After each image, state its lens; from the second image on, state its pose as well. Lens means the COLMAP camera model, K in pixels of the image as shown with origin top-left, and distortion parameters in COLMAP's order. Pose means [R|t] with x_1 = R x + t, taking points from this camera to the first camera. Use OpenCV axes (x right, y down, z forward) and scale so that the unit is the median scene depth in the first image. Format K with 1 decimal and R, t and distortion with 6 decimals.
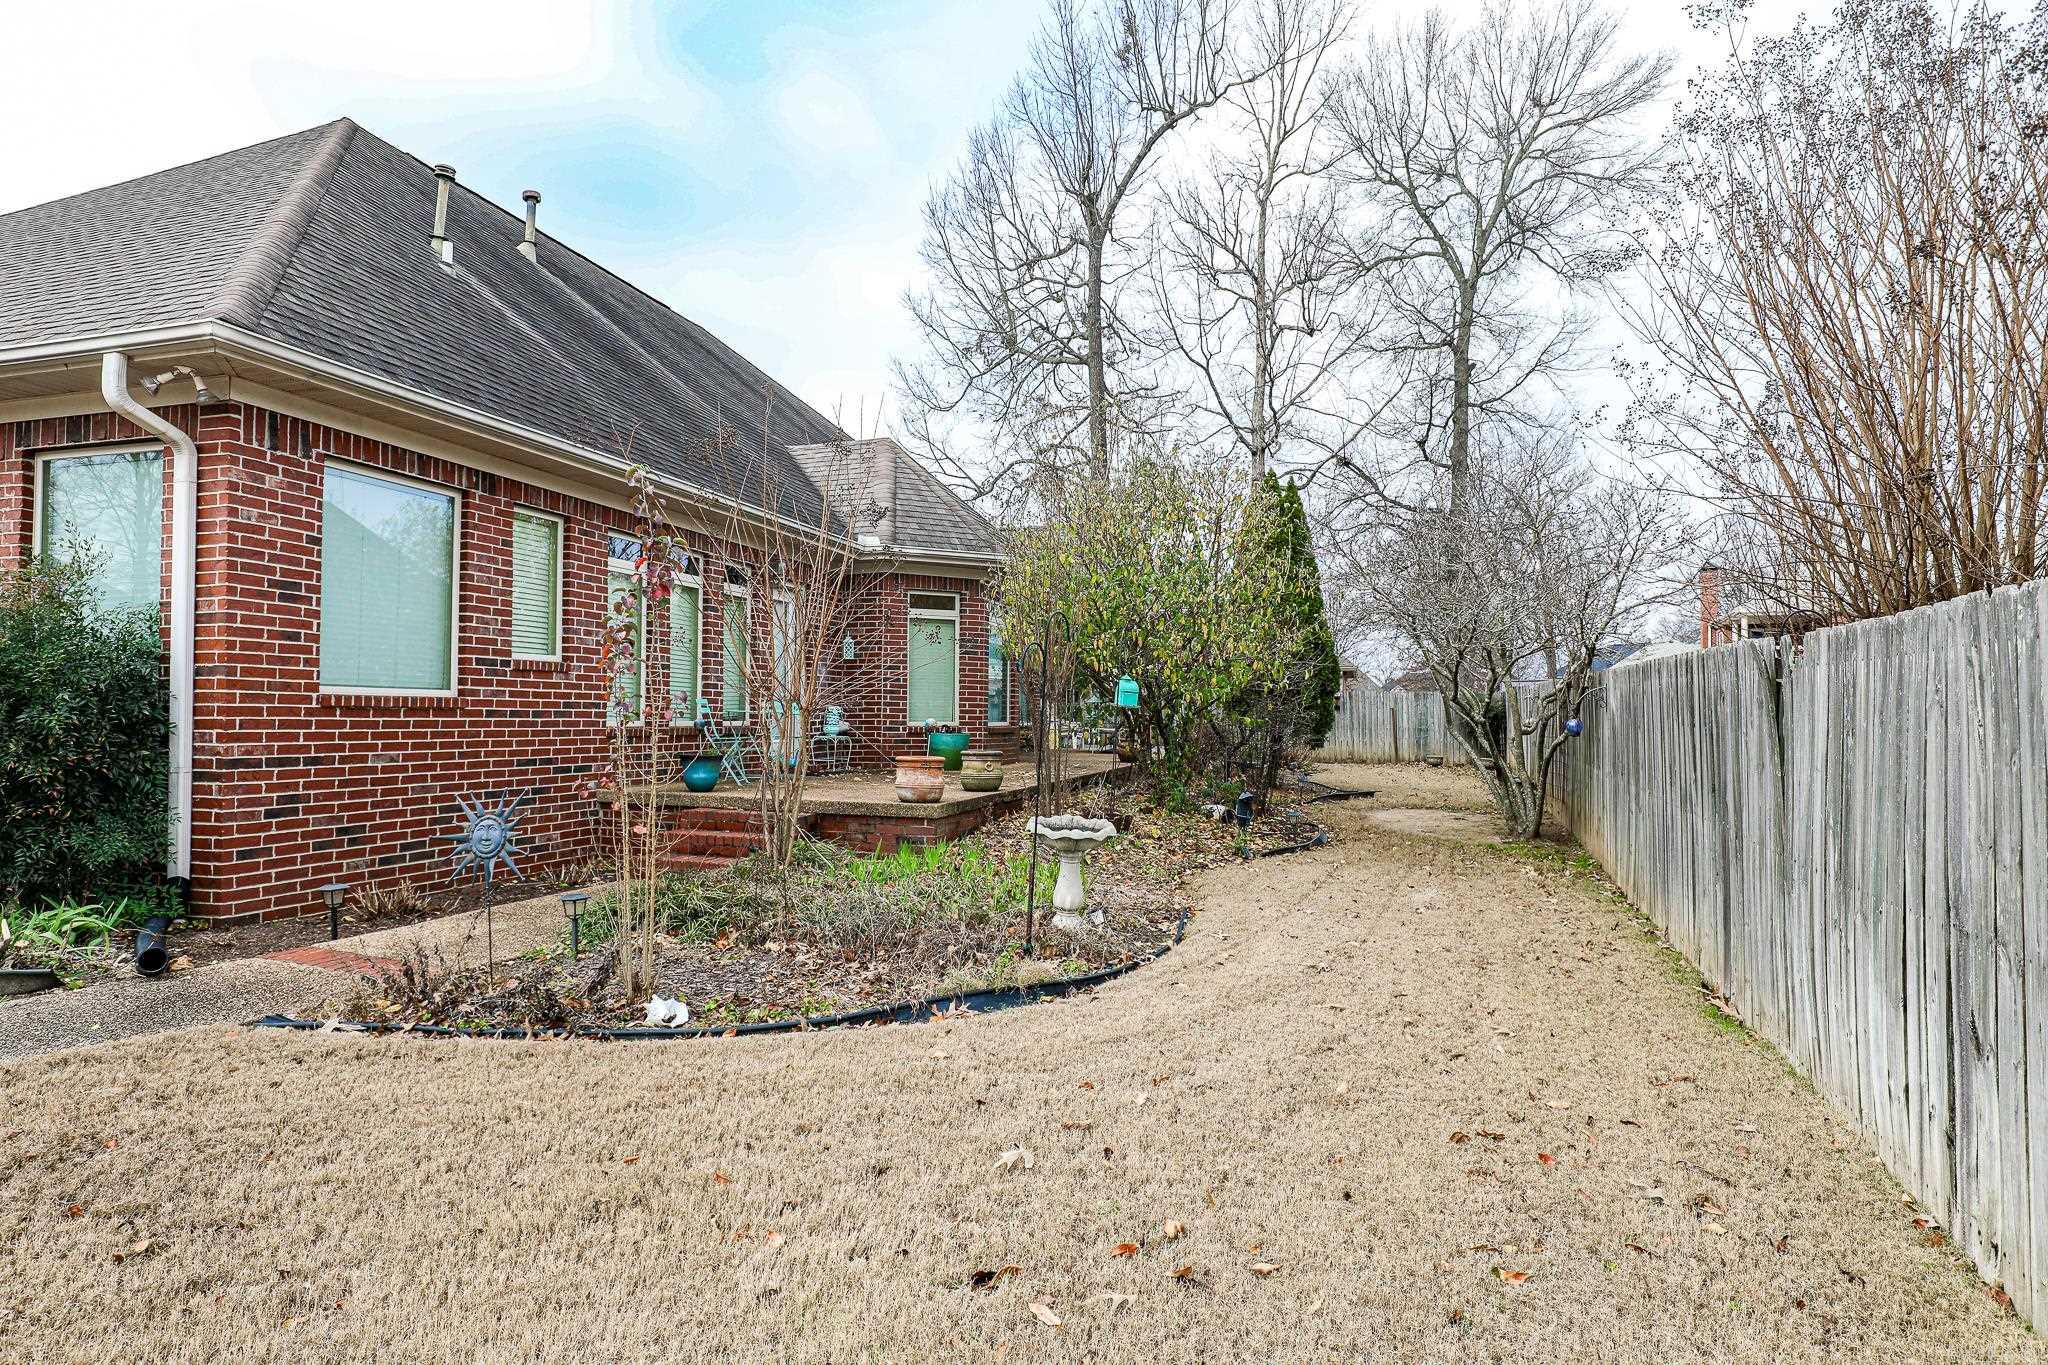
lens RADIAL K [[1140.7, 0, 1019.1], [0, 1140.7, 692.6], [0, 0, 1]] dist [0.004271, -0.001036]
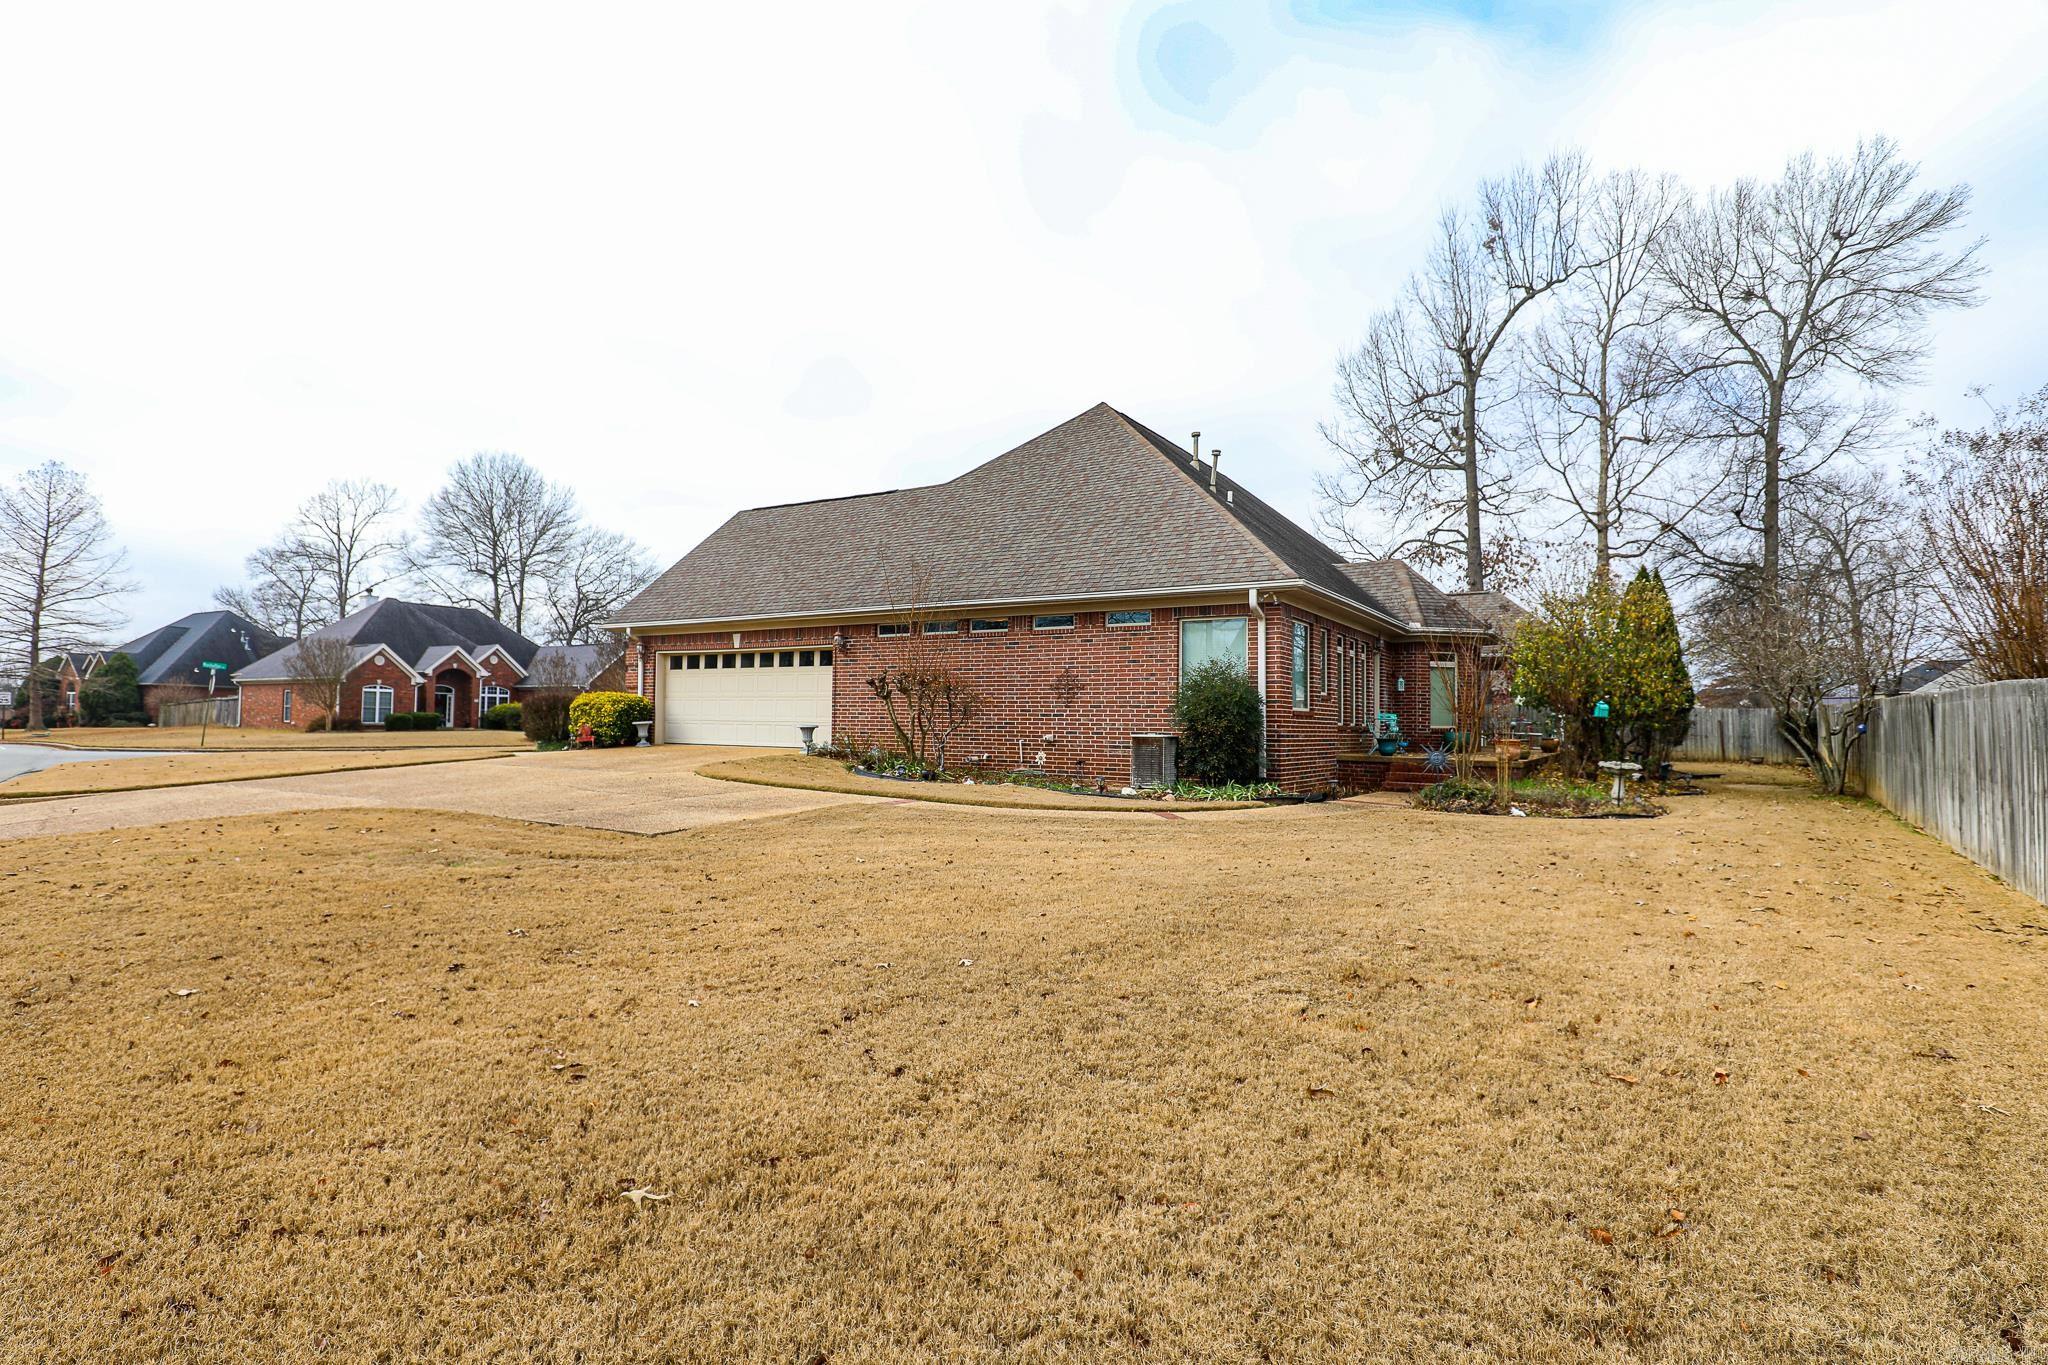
lens RADIAL K [[1054.4, 0, 1028.3], [0, 1054.4, 681.4], [0, 0, 1]] dist [0.000129, 0.000328]
pose [[0.971999, -0.005573, -0.234917, -0.148433], [-0.000077, 0.999711, -0.024037, -0.001889], [0.234983, 0.023382, 0.971718, -0.341534]]
